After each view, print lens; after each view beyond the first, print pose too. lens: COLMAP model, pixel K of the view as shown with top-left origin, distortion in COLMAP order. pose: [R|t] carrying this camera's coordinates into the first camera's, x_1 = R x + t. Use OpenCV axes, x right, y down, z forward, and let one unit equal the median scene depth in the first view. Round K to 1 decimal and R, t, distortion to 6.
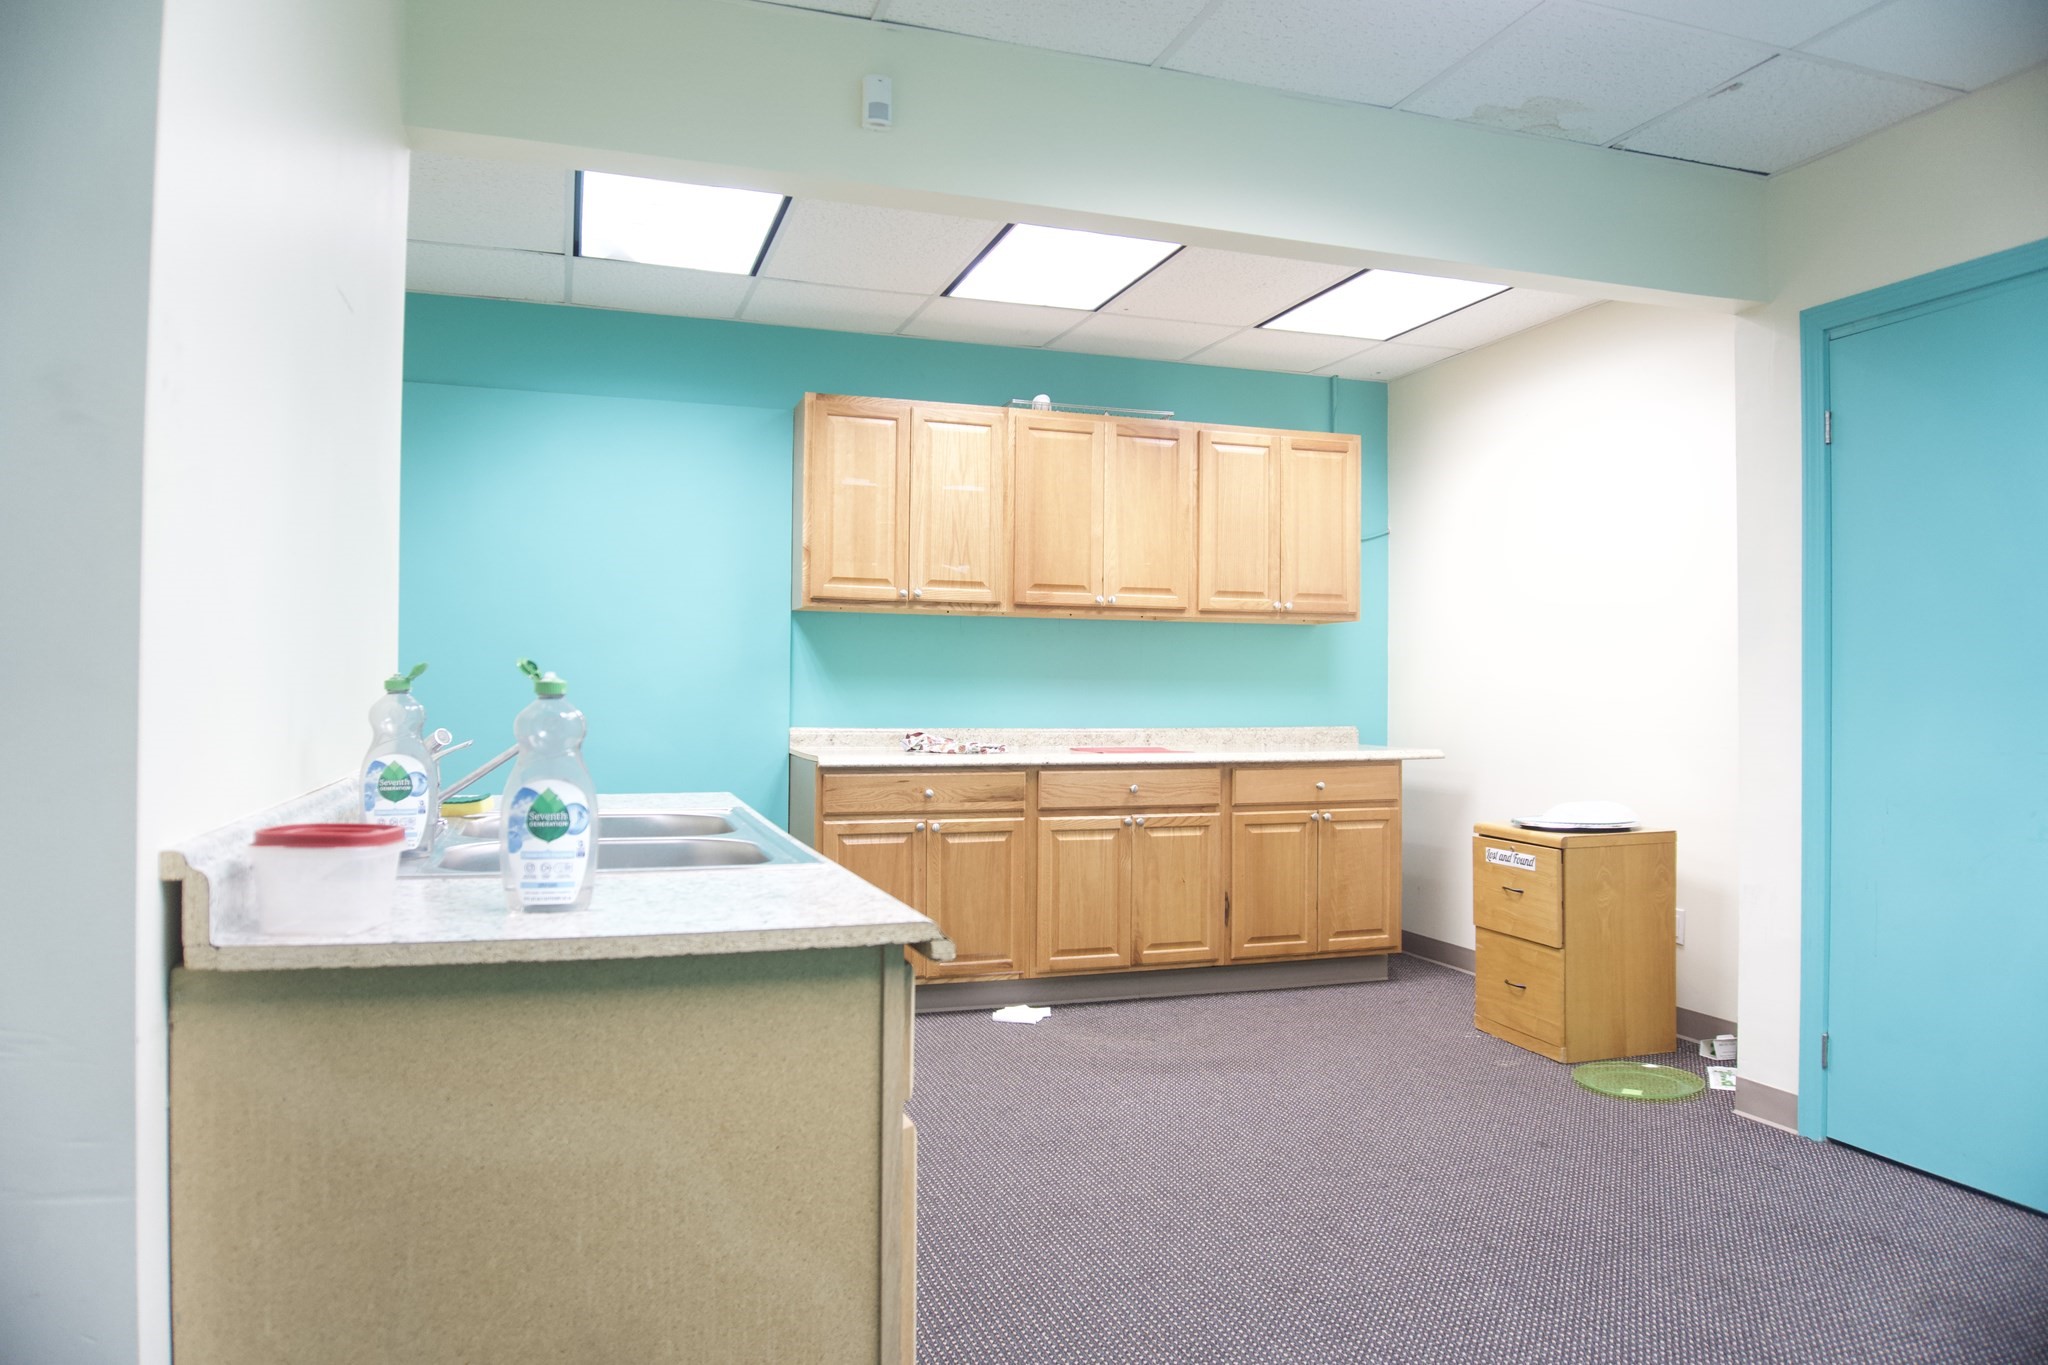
lens RADIAL K [[1347.3, 0, 1017.6], [0, 1347.3, 692.6], [0, 0, 1]] dist [-0.059644, -0.000863]
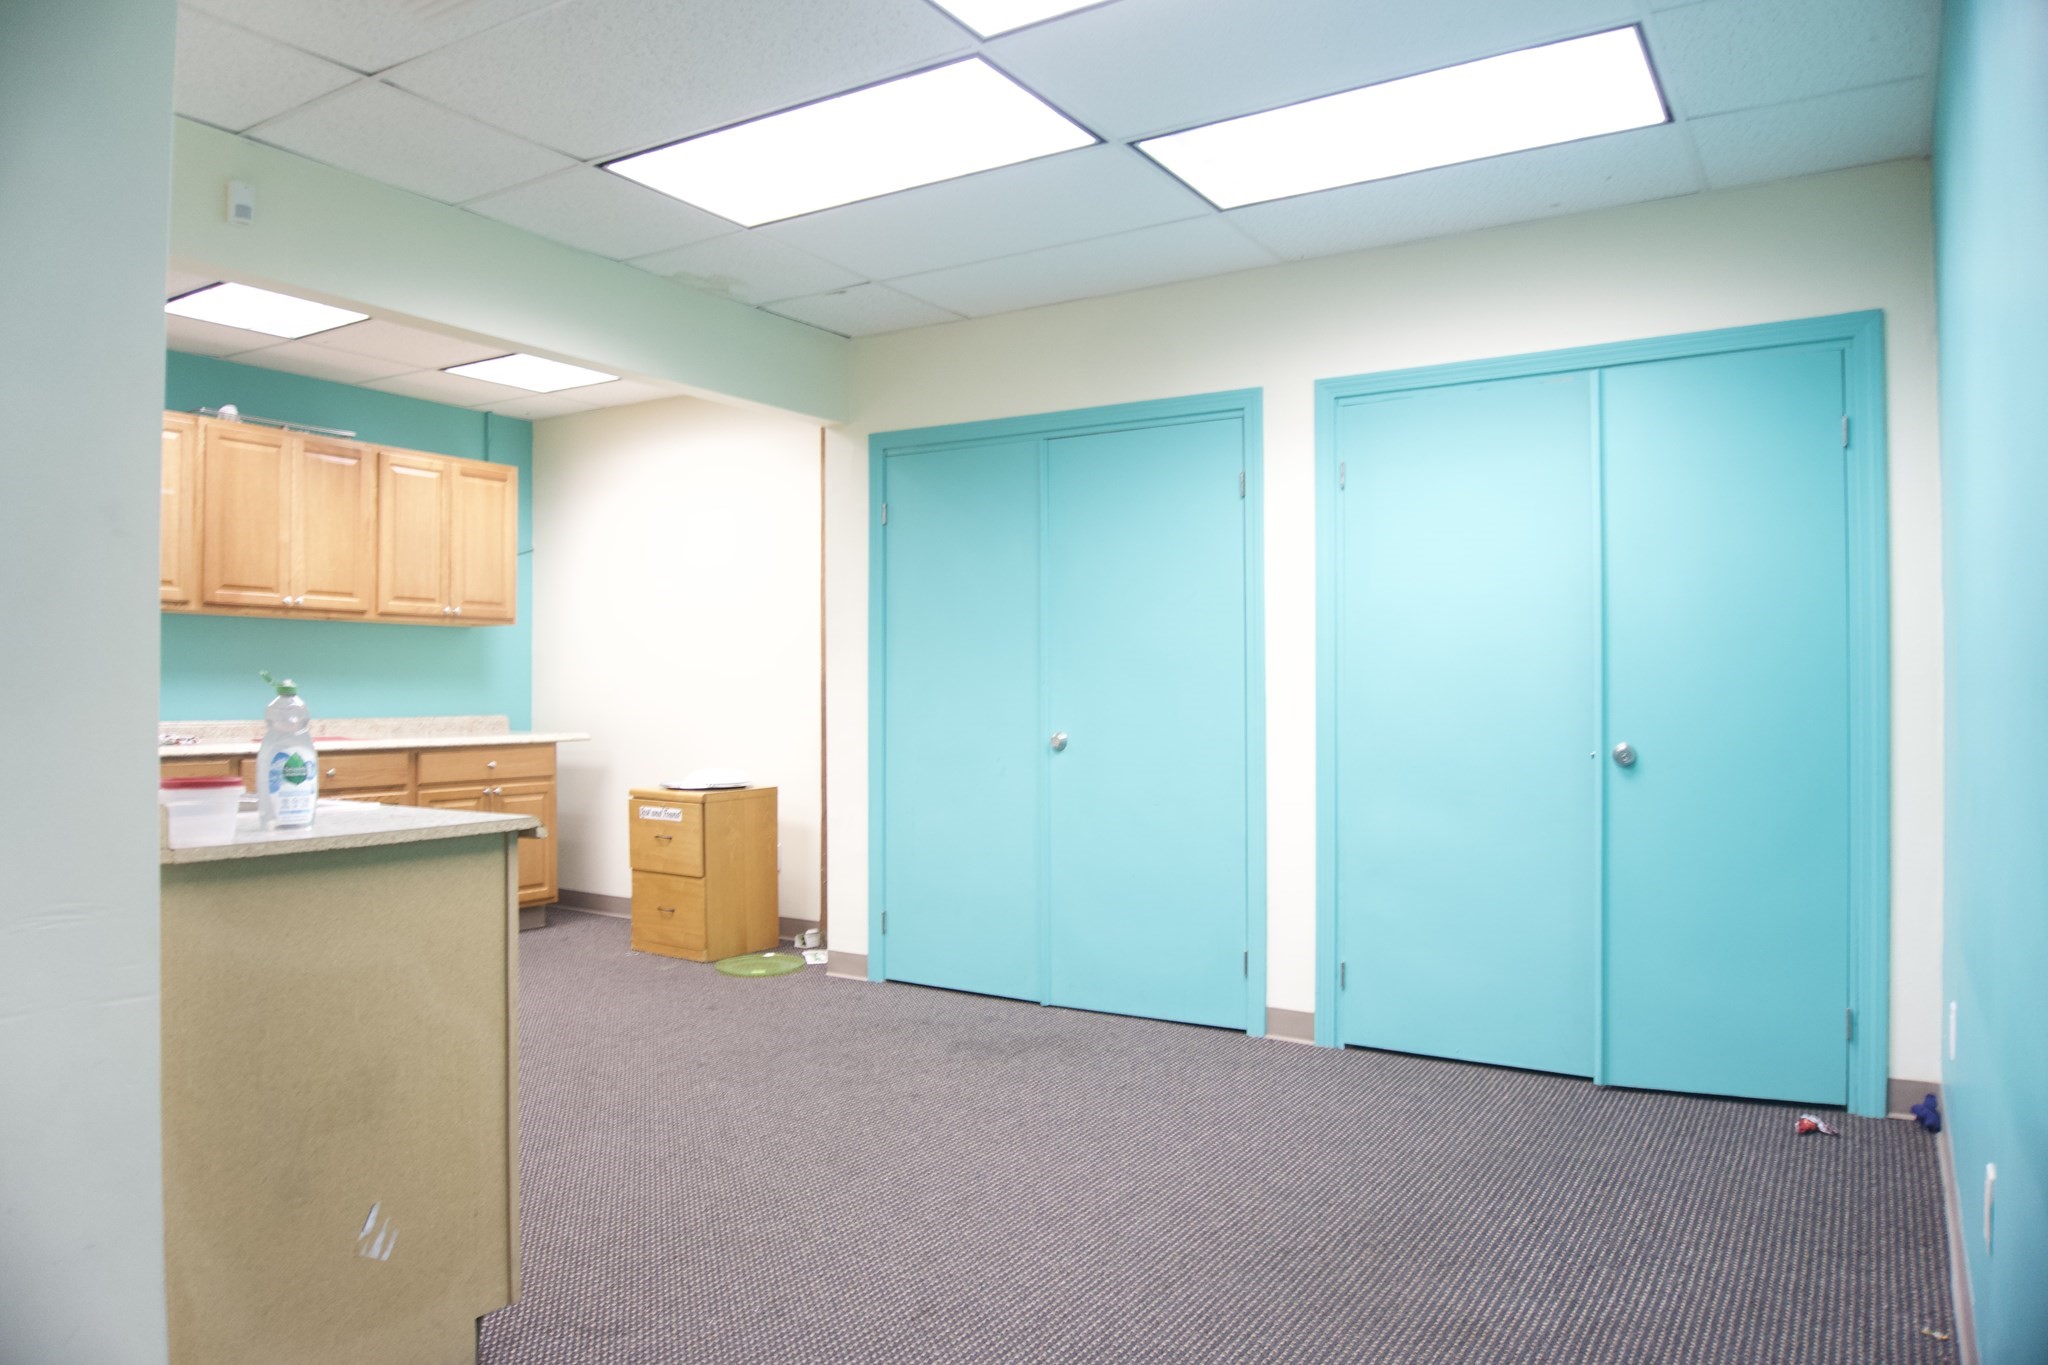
lens RADIAL K [[1396.4, 0, 987.9], [0, 1396.4, 693.7], [0, 0, 1]] dist [-0.227367, 0.080607]
pose [[0.779169, -0.004130, 0.626801, -0.173544], [-0.000969, 0.999969, 0.007793, -0.003103], [-0.626813, -0.006680, 0.779141, -0.192028]]
